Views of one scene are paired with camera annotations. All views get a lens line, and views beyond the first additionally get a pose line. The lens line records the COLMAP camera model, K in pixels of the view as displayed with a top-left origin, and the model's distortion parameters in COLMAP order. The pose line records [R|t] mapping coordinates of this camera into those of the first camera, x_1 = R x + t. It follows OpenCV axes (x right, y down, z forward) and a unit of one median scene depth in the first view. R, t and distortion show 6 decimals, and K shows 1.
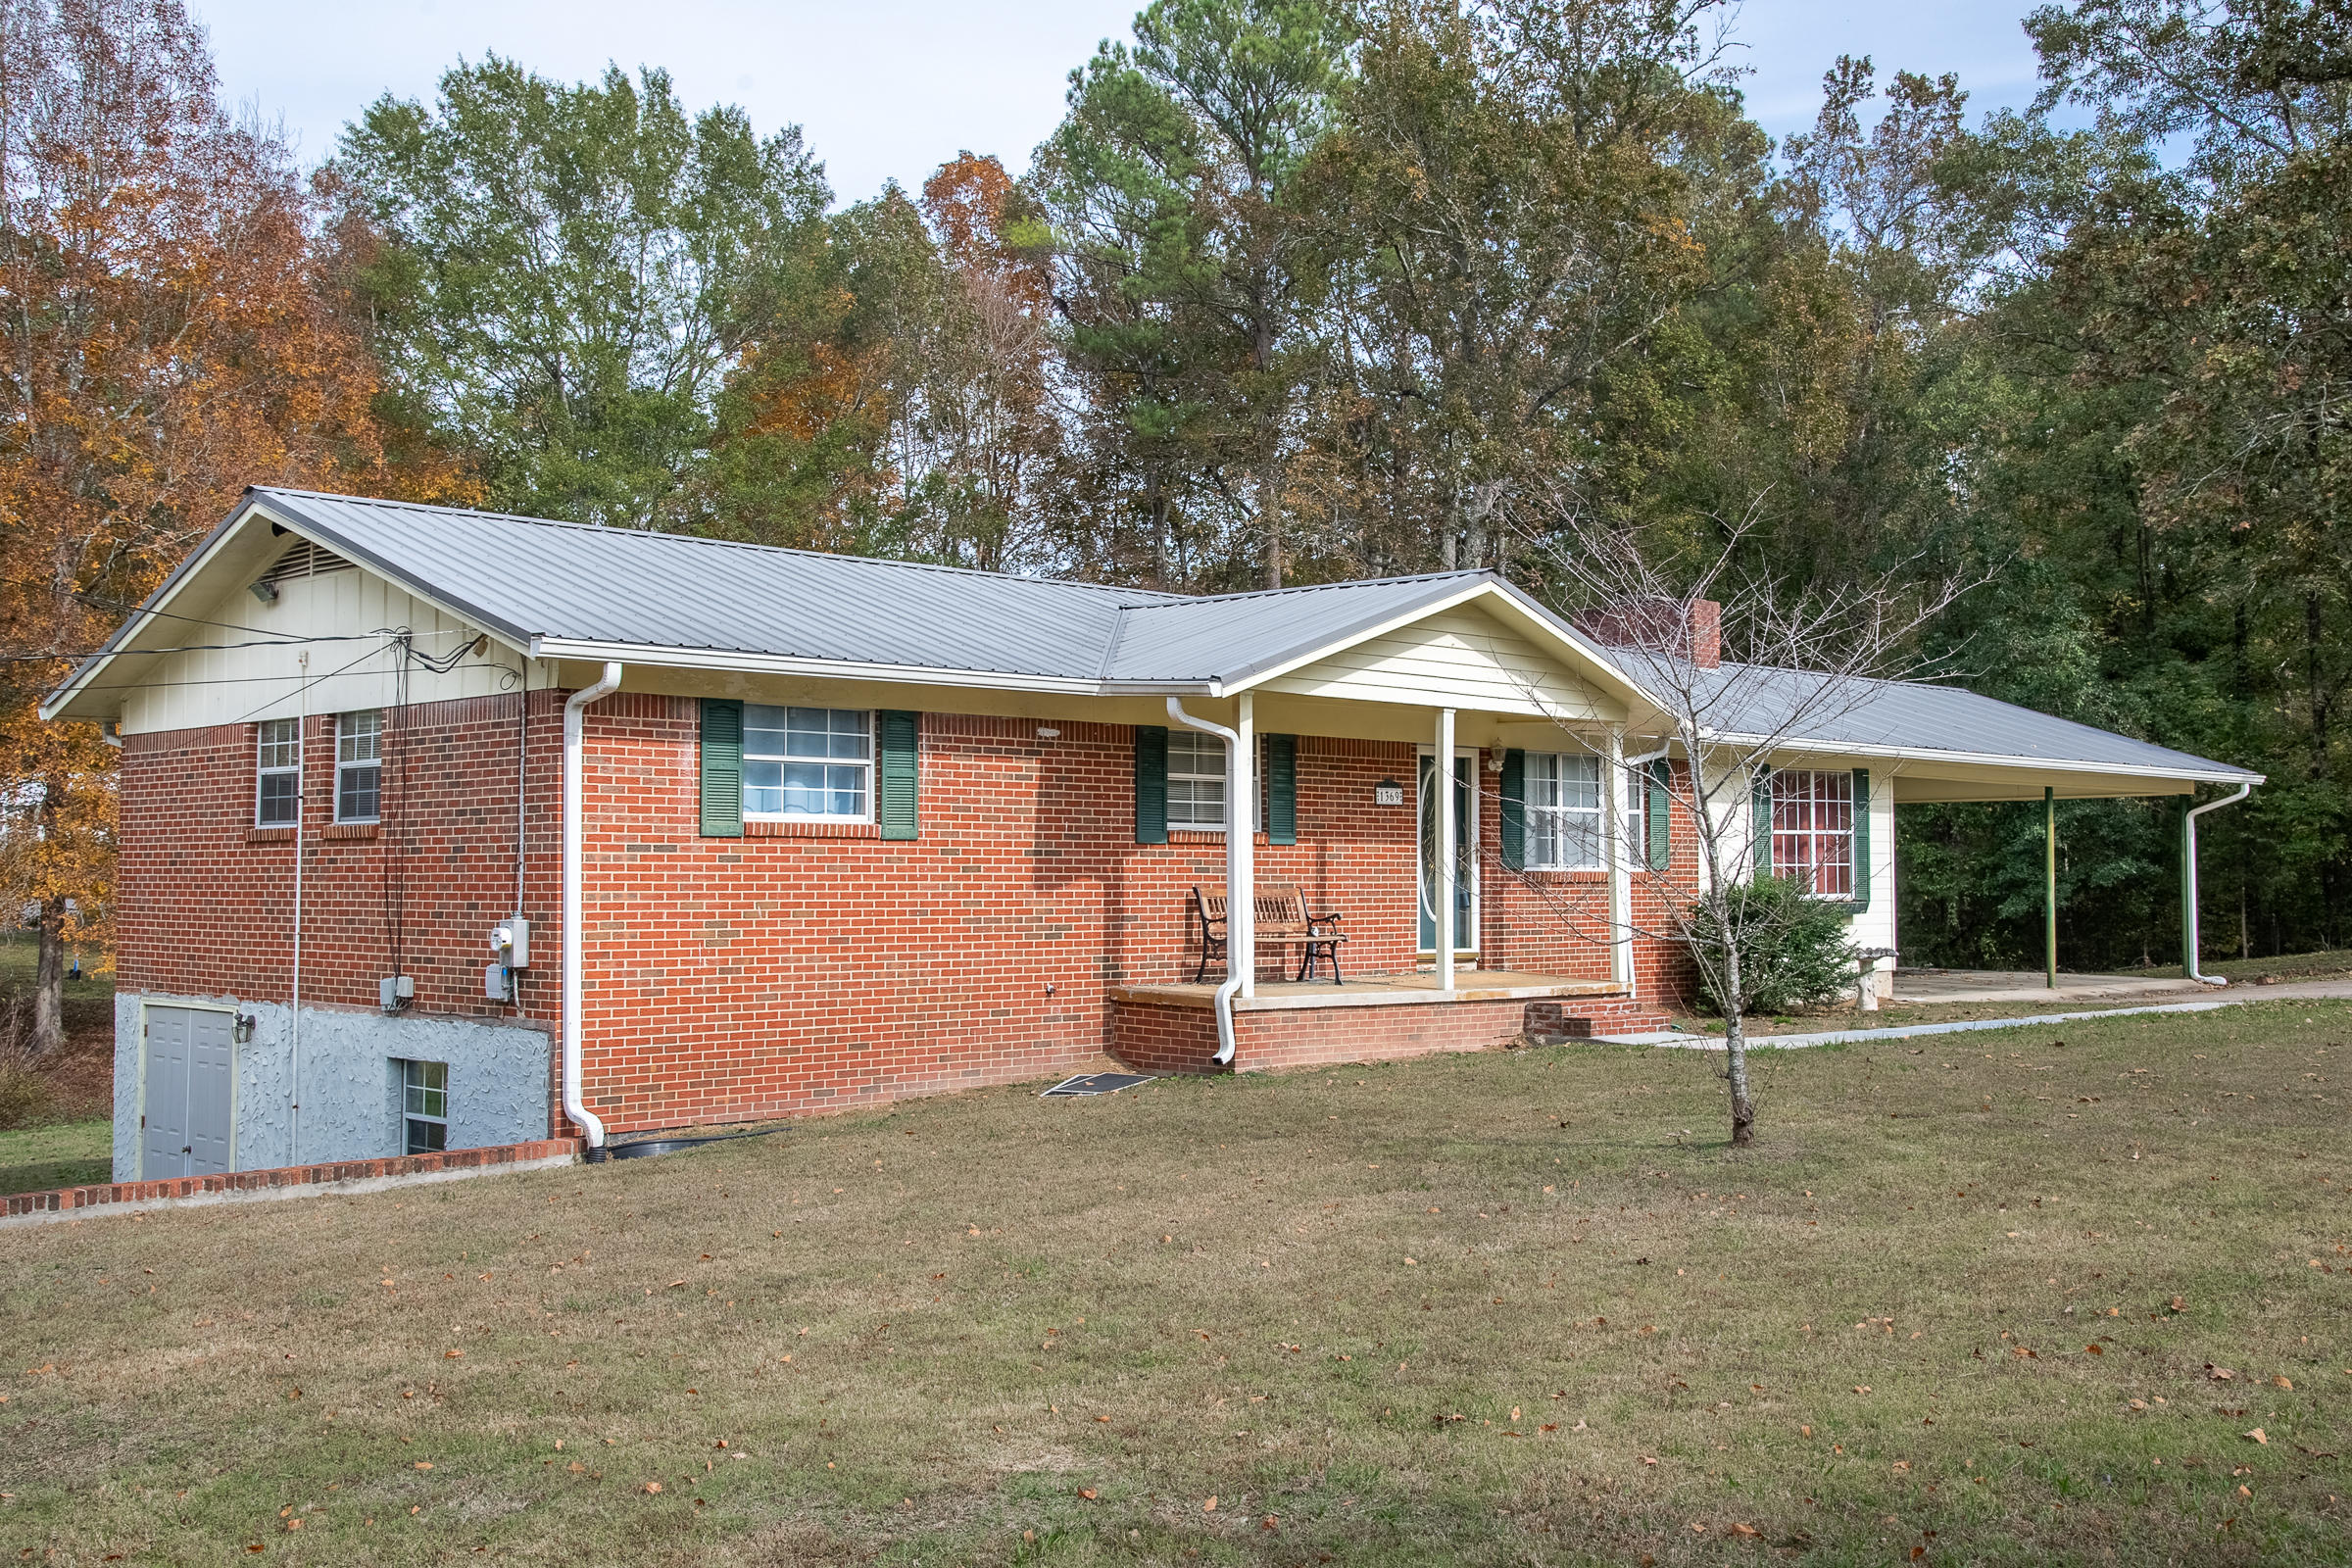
lens RADIAL K [[2371.9, 0, 1177.5], [0, 2371.9, 784.1], [0, 0, 1]] dist [0.013528, 0.000000]
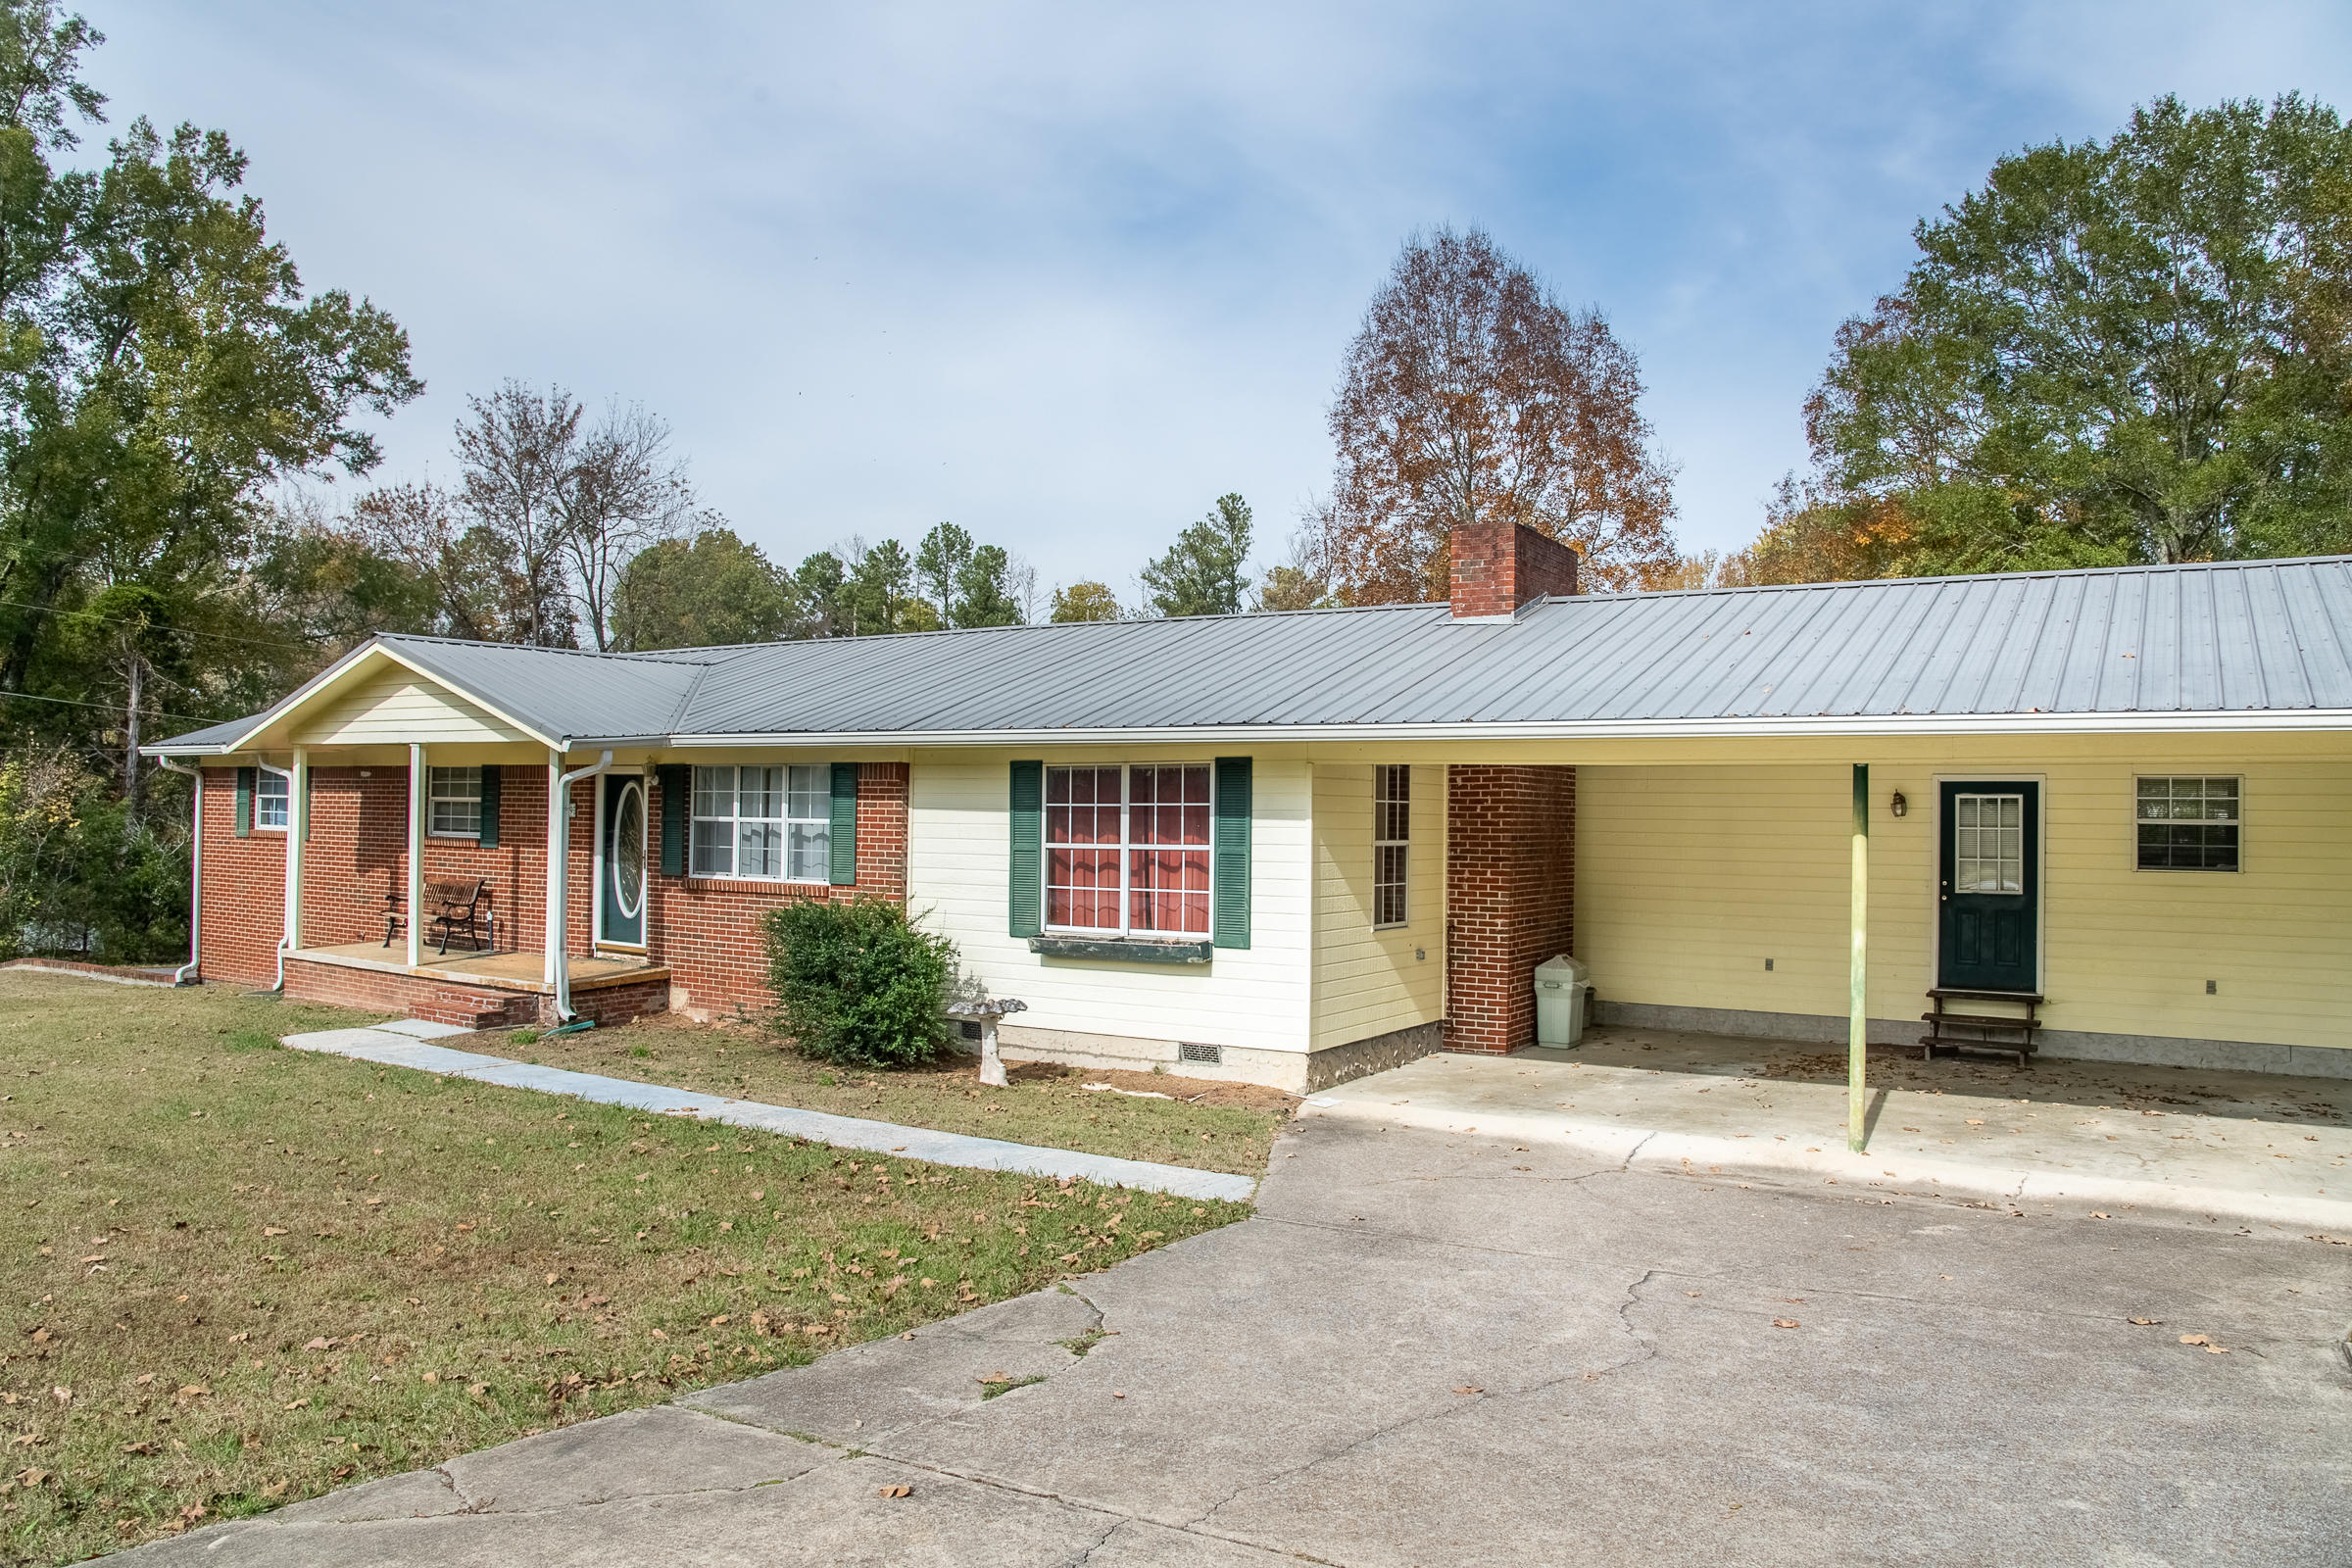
lens RADIAL K [[1645.0, 0, 1191.1], [0, 1645.0, 759.6], [0, 0, 1]] dist [-0.097544, 0.028370]
pose [[0.233725, -0.029240, -0.971863, 1.047373], [0.025161, 0.999395, -0.024017, 0.007581], [0.971977, -0.018840, 0.234320, 1.198091]]
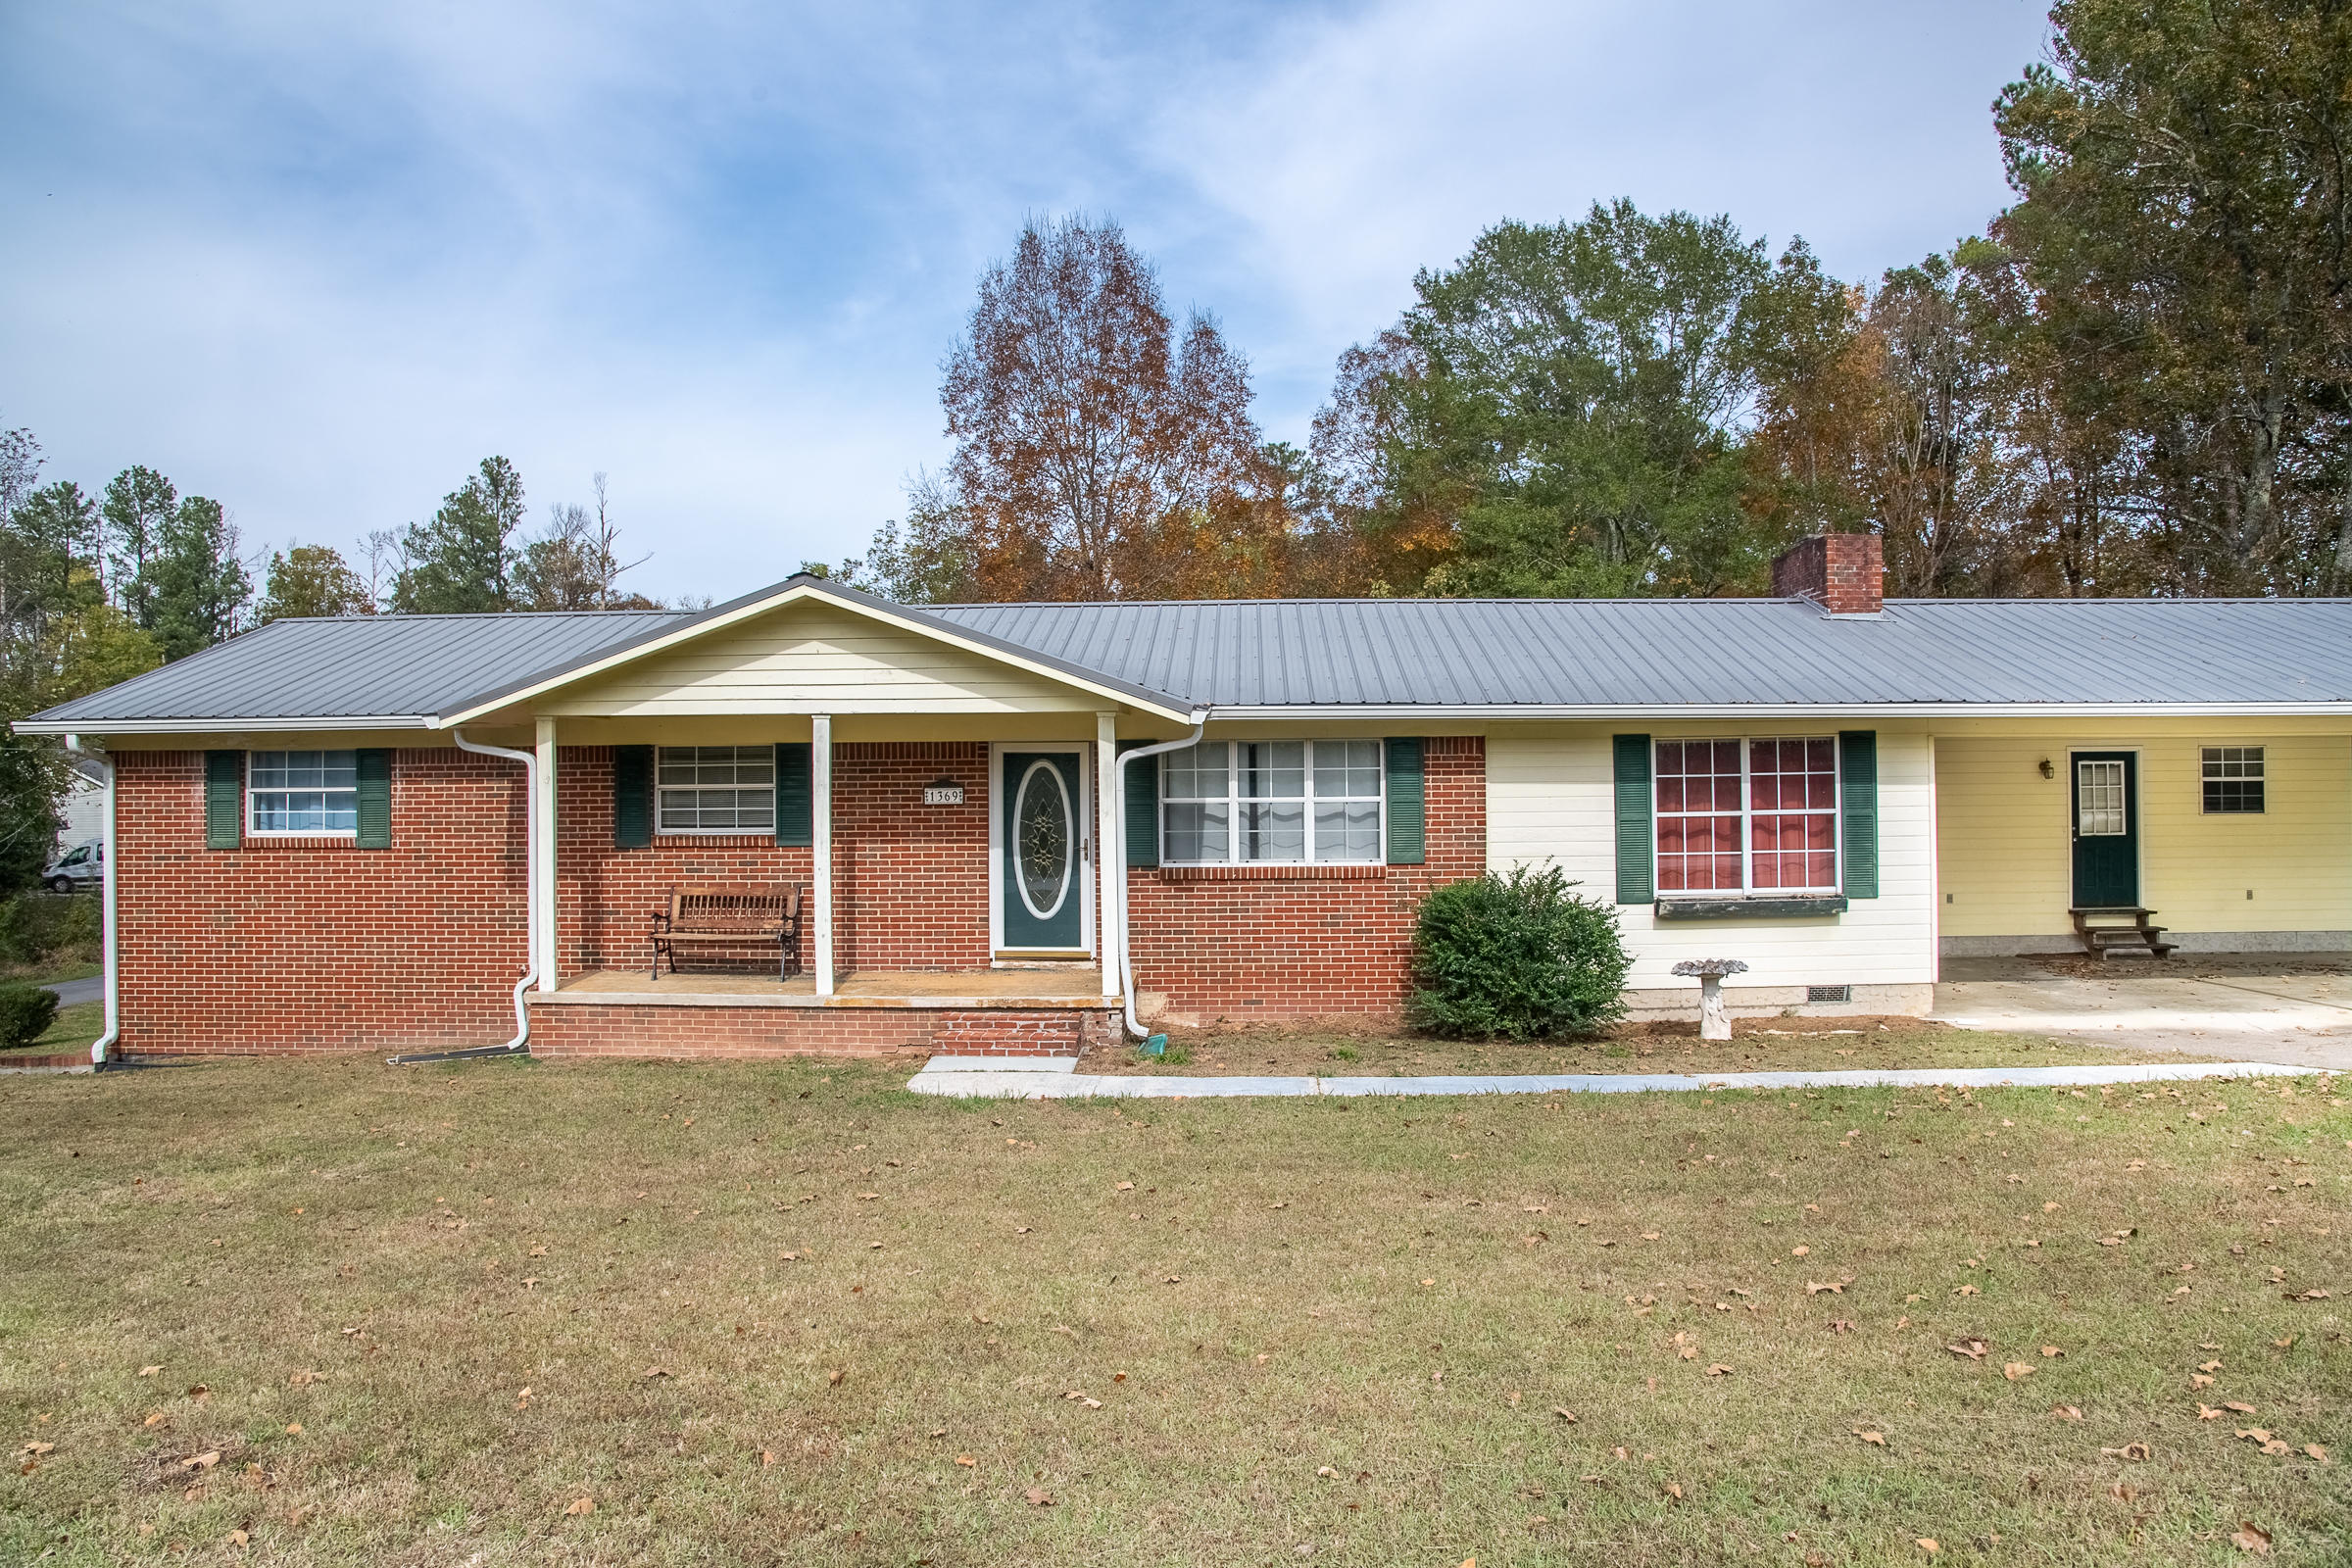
lens RADIAL K [[1645.0, 0, 1202.2], [0, 1645.0, 769.9], [0, 0, 1]] dist [-0.097544, 0.028370]
pose [[0.697946, -0.021391, -0.715830, 0.721822], [0.037486, 0.999275, 0.006687, -0.007266], [0.715168, -0.031501, 0.698242, 0.627362]]
